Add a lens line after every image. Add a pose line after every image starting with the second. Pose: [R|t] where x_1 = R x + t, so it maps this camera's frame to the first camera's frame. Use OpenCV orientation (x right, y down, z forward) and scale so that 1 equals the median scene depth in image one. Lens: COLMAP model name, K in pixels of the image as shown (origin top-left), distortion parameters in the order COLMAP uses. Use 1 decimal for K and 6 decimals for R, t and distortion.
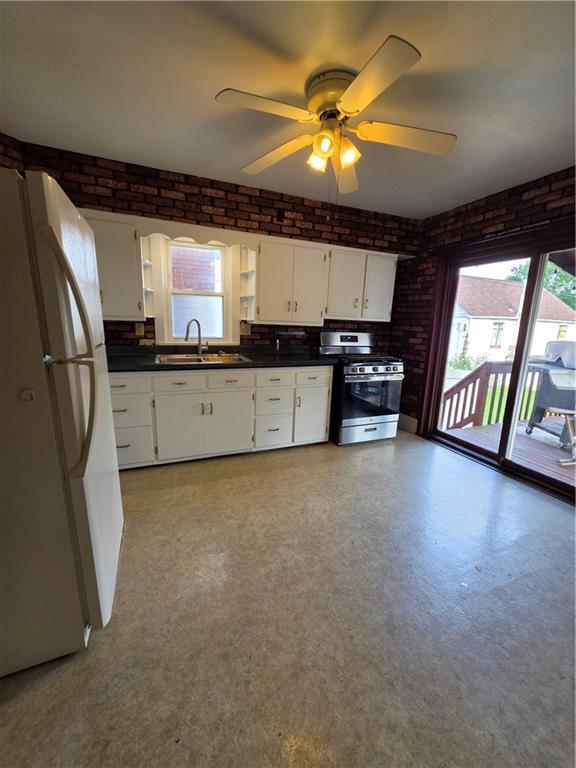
lens RADIAL K [[308.2, 0, 290.4], [0, 308.2, 386.1], [0, 0, 1]] dist [-0.003598, 0.000056]
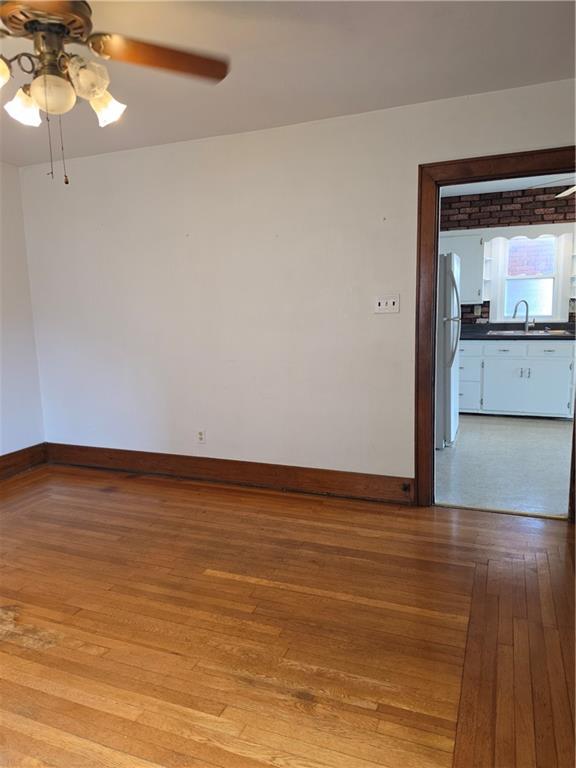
lens RADIAL K [[521.6, 0, 289.3], [0, 521.6, 385.5], [0, 0, 1]] dist [0.000563, -0.002741]
pose [[0.708079, 0.057839, -0.703760, 0.503075], [-0.097995, 0.995045, -0.016817, 0.240933], [0.699300, 0.080873, 0.710238, -1.068374]]
